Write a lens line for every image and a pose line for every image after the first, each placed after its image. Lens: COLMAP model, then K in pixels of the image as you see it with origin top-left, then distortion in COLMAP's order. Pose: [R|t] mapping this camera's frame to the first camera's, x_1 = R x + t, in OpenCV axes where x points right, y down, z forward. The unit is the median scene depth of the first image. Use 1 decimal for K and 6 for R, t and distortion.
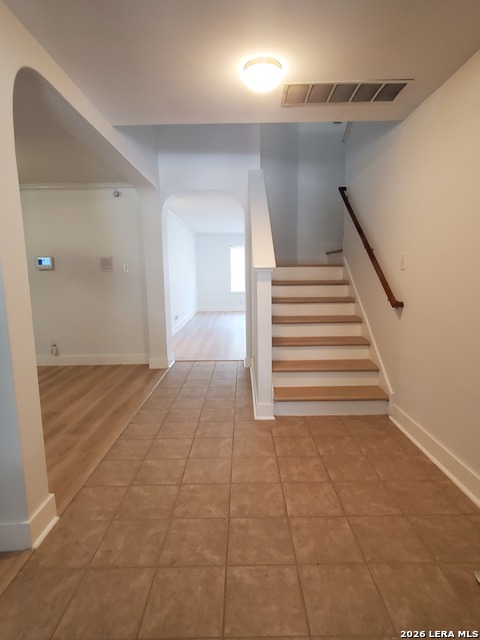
lens RADIAL K [[256.3, 0, 237.7], [0, 256.3, 320.8], [0, 0, 1]] dist [0.000566, -0.000023]
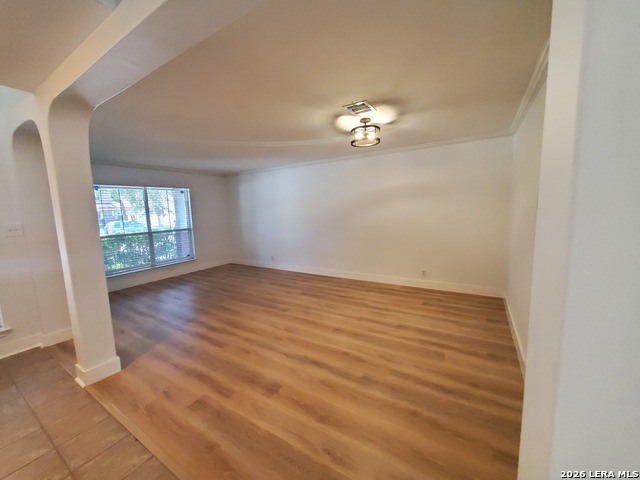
lens RADIAL K [[254.1, 0, 322.0], [0, 254.1, 240.4], [0, 0, 1]] dist [0.001768, -0.000363]
pose [[-0.527645, 0.138247, -0.838140, -0.176342], [-0.151077, 0.955666, 0.252742, -0.454652], [0.835923, 0.259982, -0.483366, 1.724273]]
